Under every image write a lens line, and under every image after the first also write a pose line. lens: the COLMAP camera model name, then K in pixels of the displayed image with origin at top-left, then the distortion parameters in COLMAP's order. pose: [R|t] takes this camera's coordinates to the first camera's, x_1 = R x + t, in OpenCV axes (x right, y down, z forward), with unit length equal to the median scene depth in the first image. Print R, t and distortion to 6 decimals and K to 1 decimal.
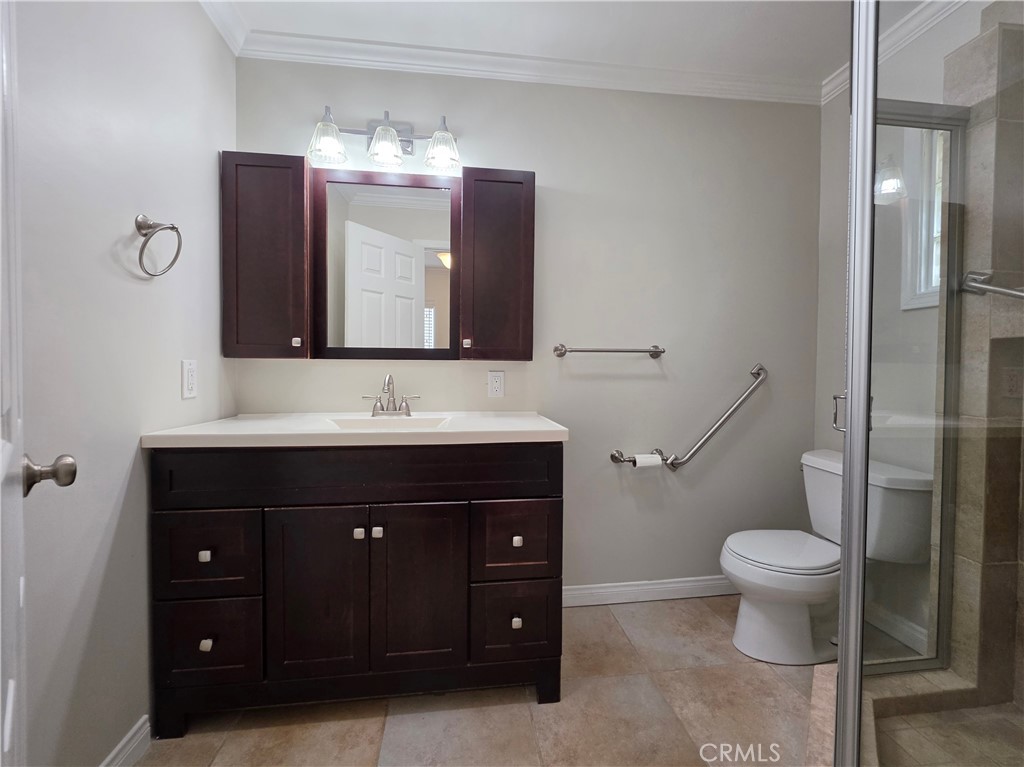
lens RADIAL K [[413.0, 0, 509.9], [0, 413.0, 377.3], [0, 0, 1]] dist [-0.004142, 0.000304]
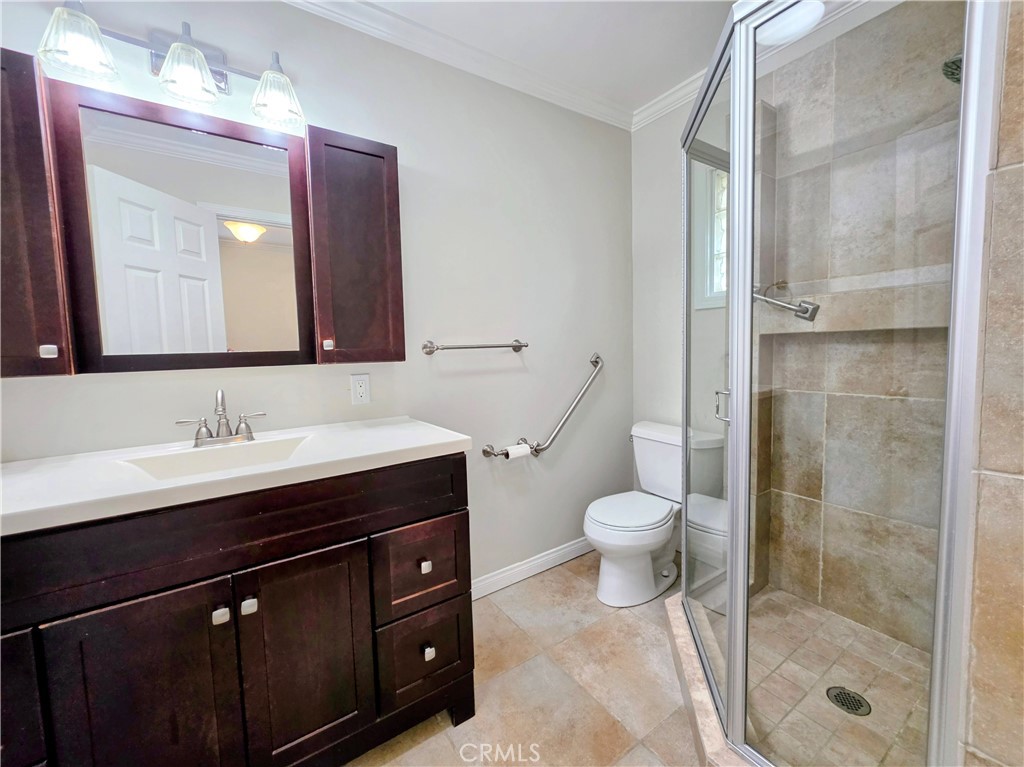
lens RADIAL K [[408.8, 0, 500.2], [0, 408.8, 376.6], [0, 0, 1]] dist [-0.002839, -0.000233]
pose [[0.896890, -0.064095, 0.437585, -0.157204], [0.044441, 0.997496, 0.055019, -0.048117], [-0.440016, -0.029899, 0.897492, 0.107265]]
